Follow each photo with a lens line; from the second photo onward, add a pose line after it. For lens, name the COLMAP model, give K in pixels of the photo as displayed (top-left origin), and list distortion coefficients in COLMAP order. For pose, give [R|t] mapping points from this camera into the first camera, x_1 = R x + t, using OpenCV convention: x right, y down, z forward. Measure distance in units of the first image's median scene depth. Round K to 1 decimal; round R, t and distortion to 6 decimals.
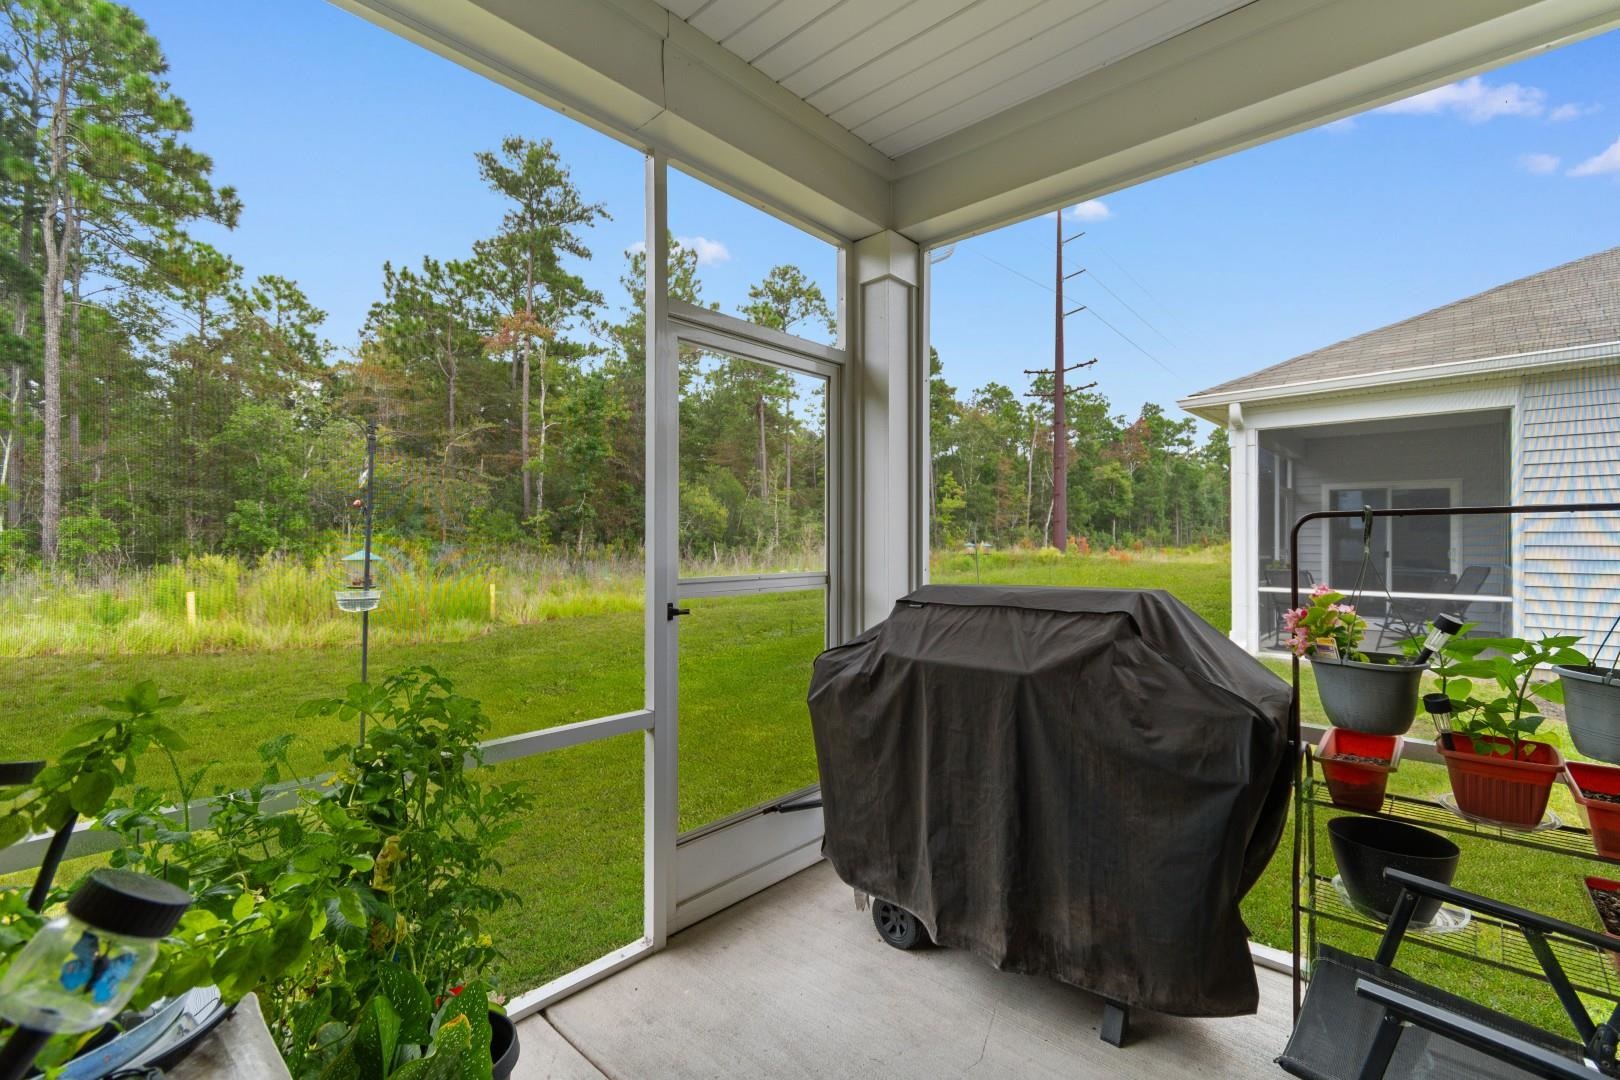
lens RADIAL K [[717.4, 0, 788.9], [0, 717.4, 530.9], [0, 0, 1]] dist [0.009983, -0.003564]
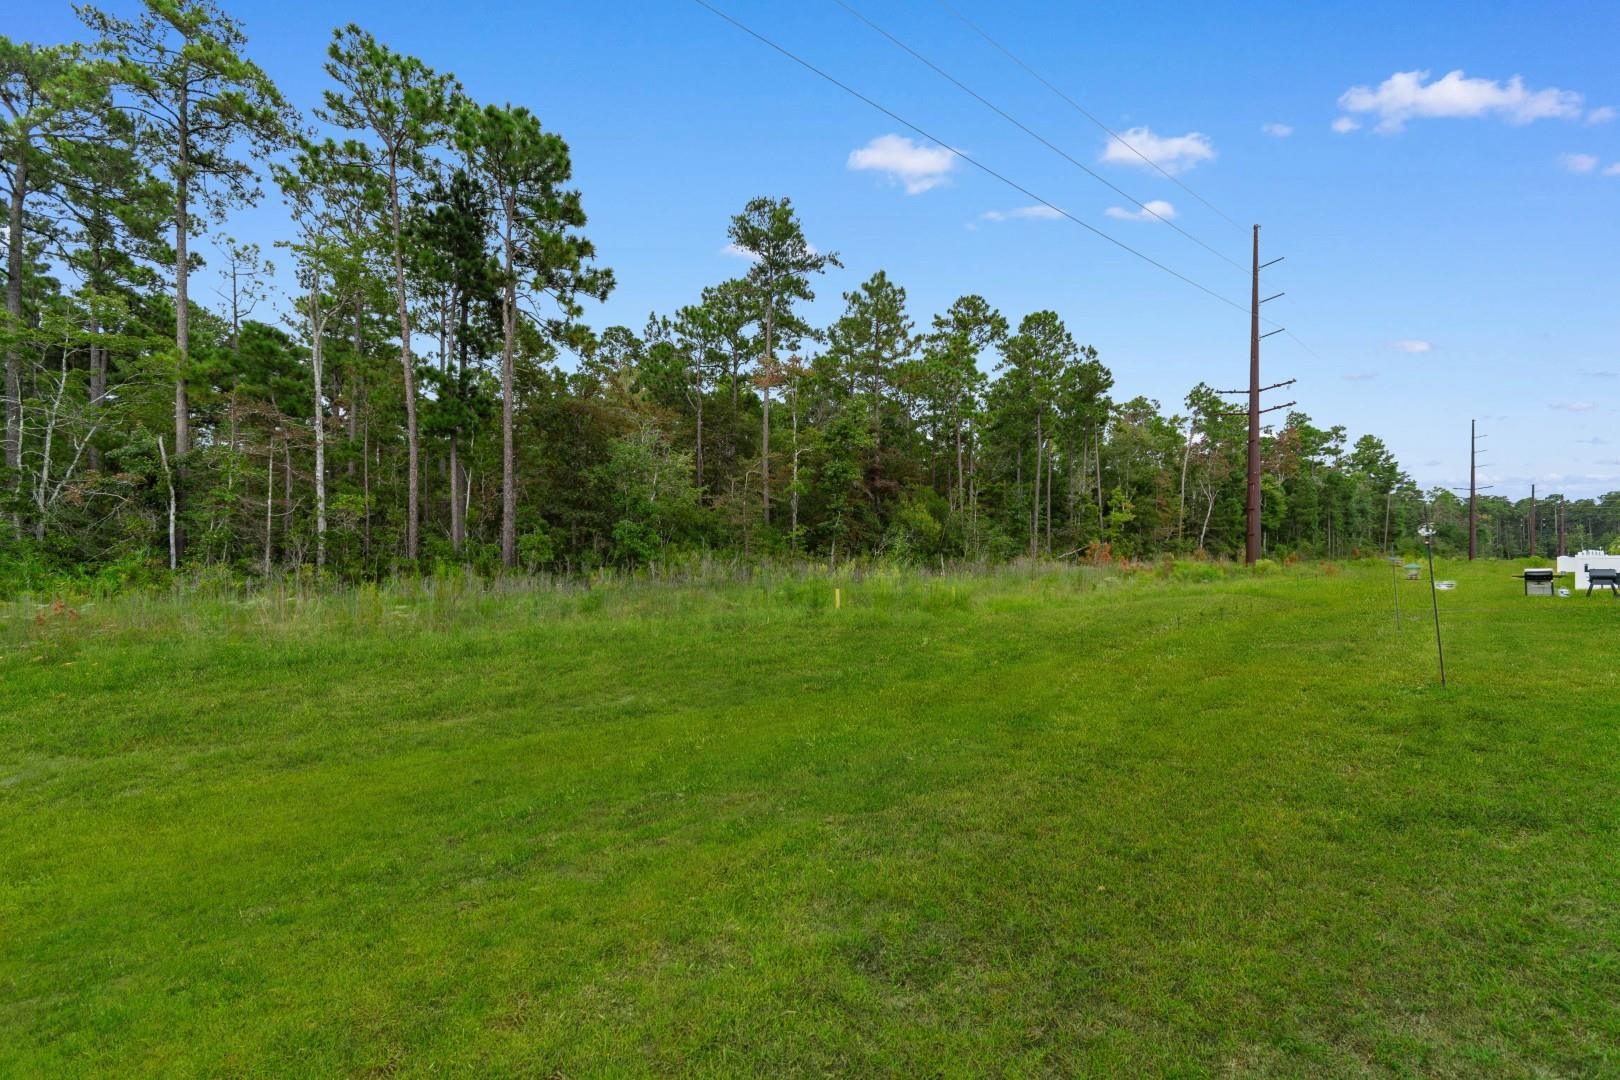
lens RADIAL K [[717.4, 0, 799.1], [0, 717.4, 555.5], [0, 0, 1]] dist [0.009983, -0.003564]
pose [[0.994780, 0.000913, -0.102044, -0.124853], [0.000946, 0.999834, 0.018170, -0.001613], [0.102043, -0.018172, 0.994614, -0.082066]]
